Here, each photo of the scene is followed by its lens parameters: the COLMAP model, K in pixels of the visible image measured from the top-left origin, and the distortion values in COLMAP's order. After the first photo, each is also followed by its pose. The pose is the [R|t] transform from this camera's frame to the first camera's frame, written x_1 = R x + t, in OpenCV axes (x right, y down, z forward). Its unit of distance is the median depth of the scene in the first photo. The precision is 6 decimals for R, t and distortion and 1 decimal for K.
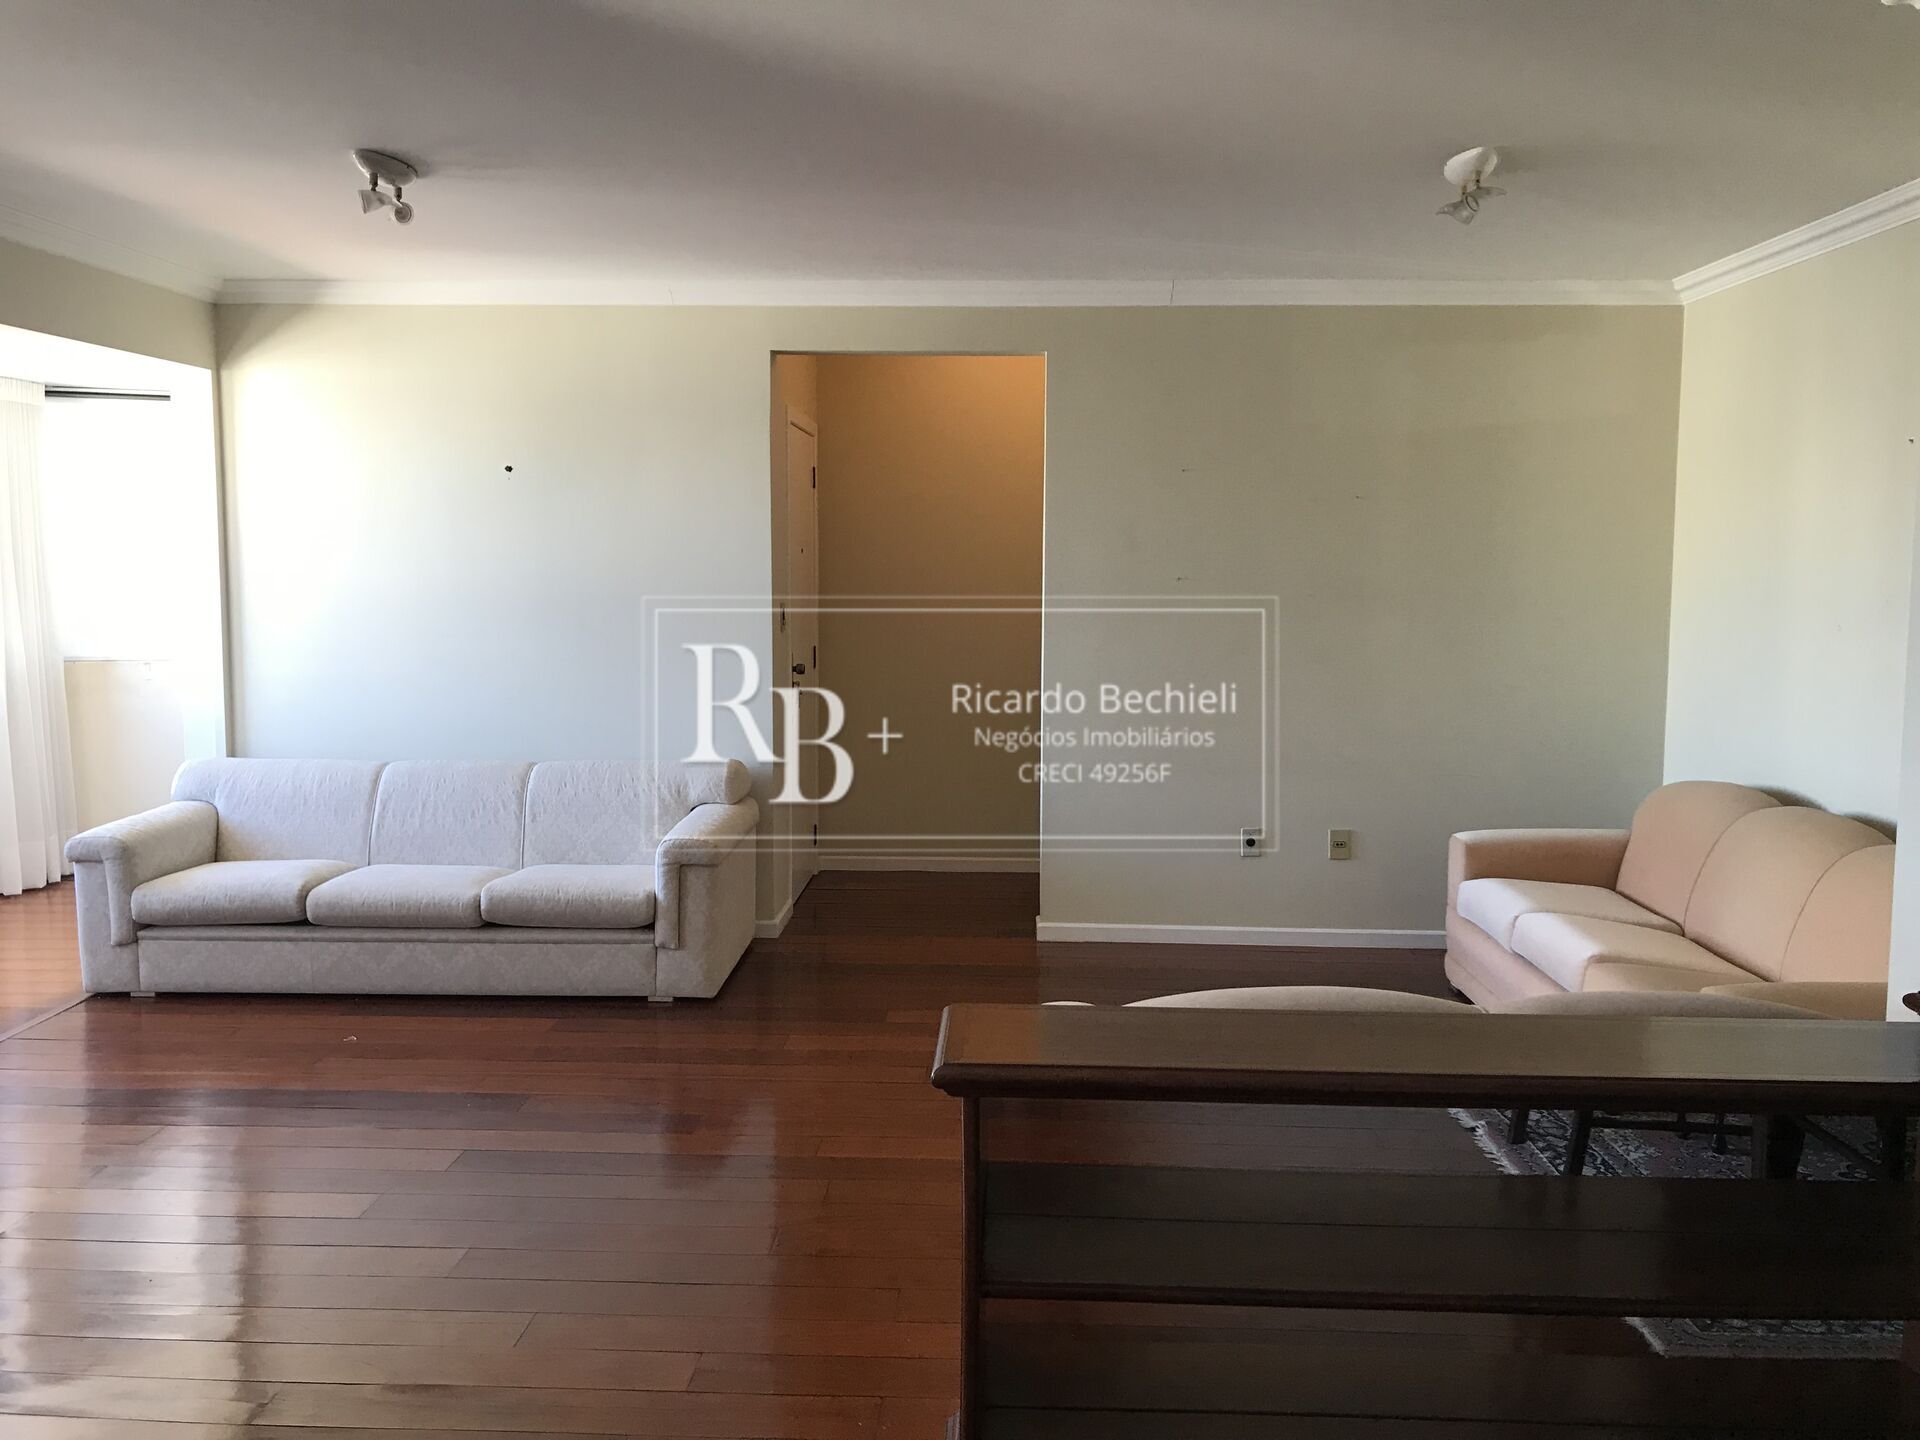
lens RADIAL K [[1570.1, 0, 957.7], [0, 1570.1, 703.6], [0, 0, 1]] dist [0.017211, 0.015440]
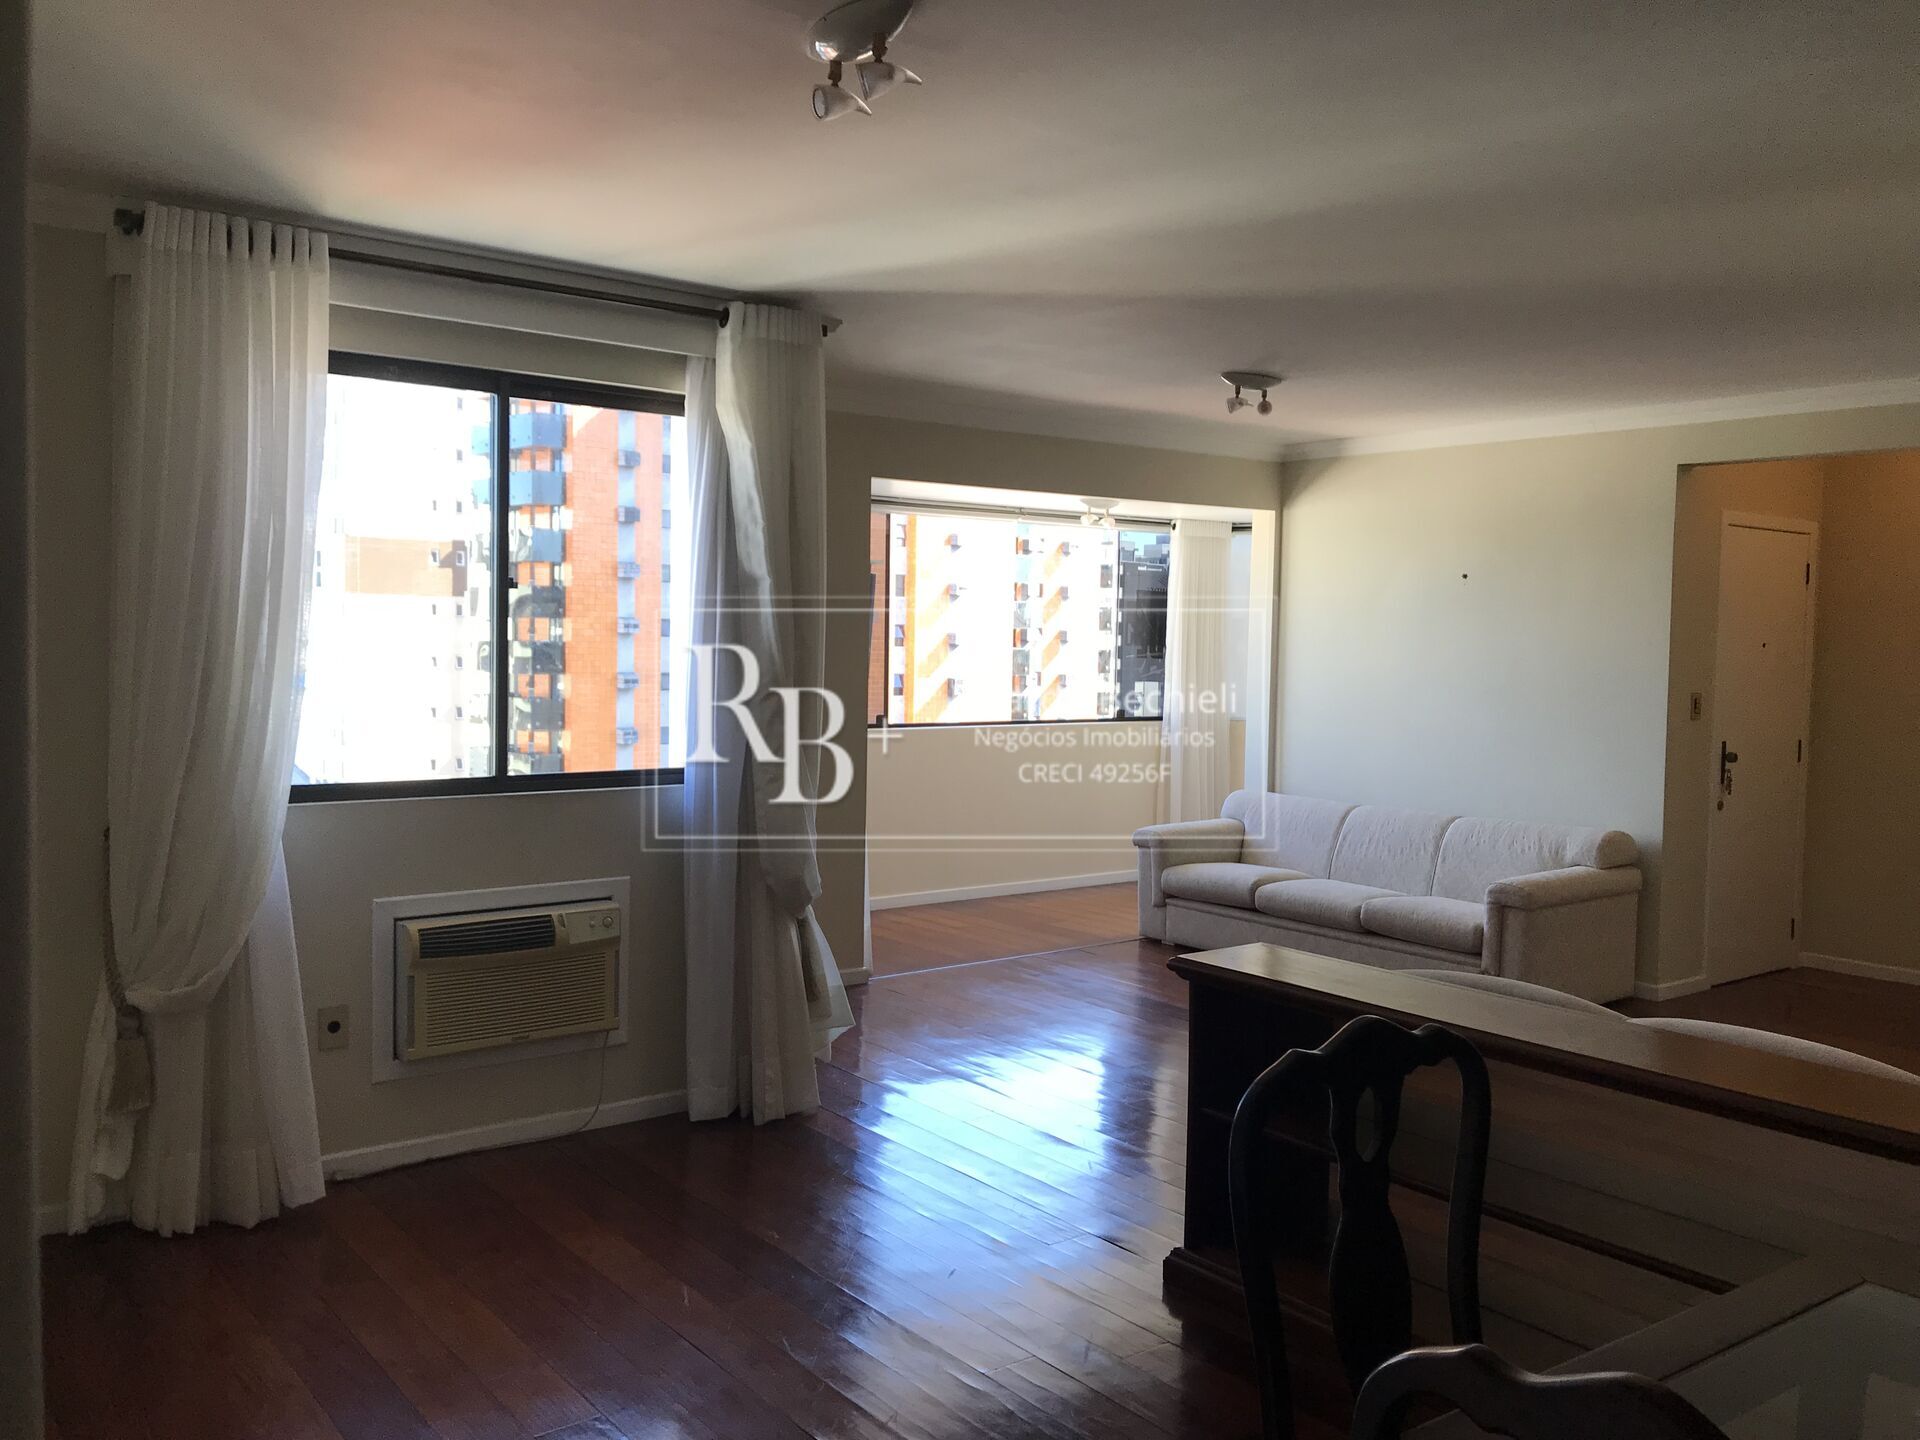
lens RADIAL K [[1570.1, 0, 957.0], [0, 1570.1, 725.0], [0, 0, 1]] dist [0.017211, 0.015440]
pose [[0.641766, 0.051920, -0.765141, 0.461157], [-0.087216, 0.996174, -0.005556, 0.008727], [0.761925, 0.070299, 0.643839, -0.096274]]
